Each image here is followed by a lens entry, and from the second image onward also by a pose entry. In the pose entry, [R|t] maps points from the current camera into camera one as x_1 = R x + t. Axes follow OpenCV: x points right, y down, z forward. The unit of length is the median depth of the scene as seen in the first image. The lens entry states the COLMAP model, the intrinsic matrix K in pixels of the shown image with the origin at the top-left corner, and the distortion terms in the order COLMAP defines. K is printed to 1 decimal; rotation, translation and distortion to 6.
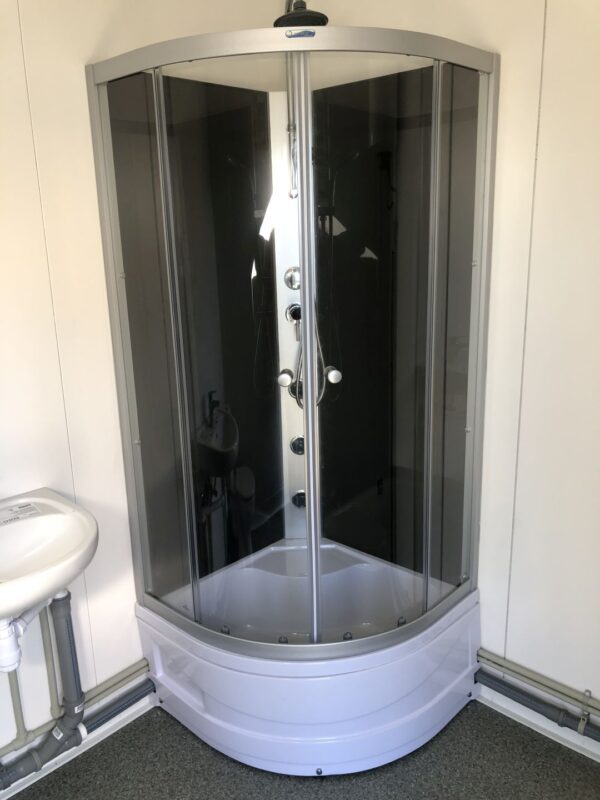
lens RADIAL K [[667.5, 0, 300.0], [0, 667.5, 400.0], [0, 0, 1]] dist [0.003389, 0.001335]
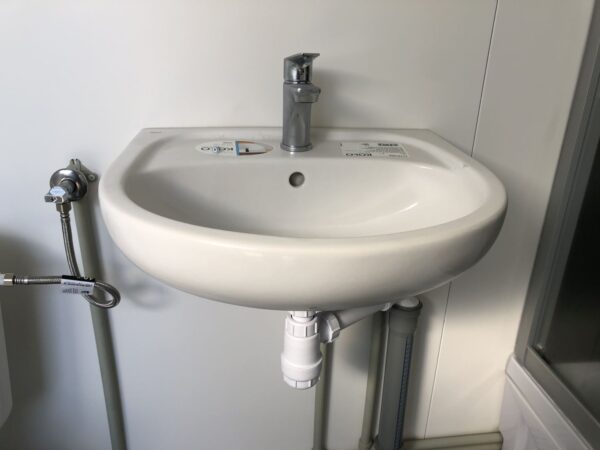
lens RADIAL K [[500.6, 0, 300.0], [0, 500.6, 225.0], [0, 0, 1]] dist [0.003389, 0.001335]
pose [[0.760376, 0.303870, -0.574014, -0.163139], [-0.214173, 0.951678, 0.220090, 0.122343], [0.613155, -0.044413, 0.788713, 0.501118]]
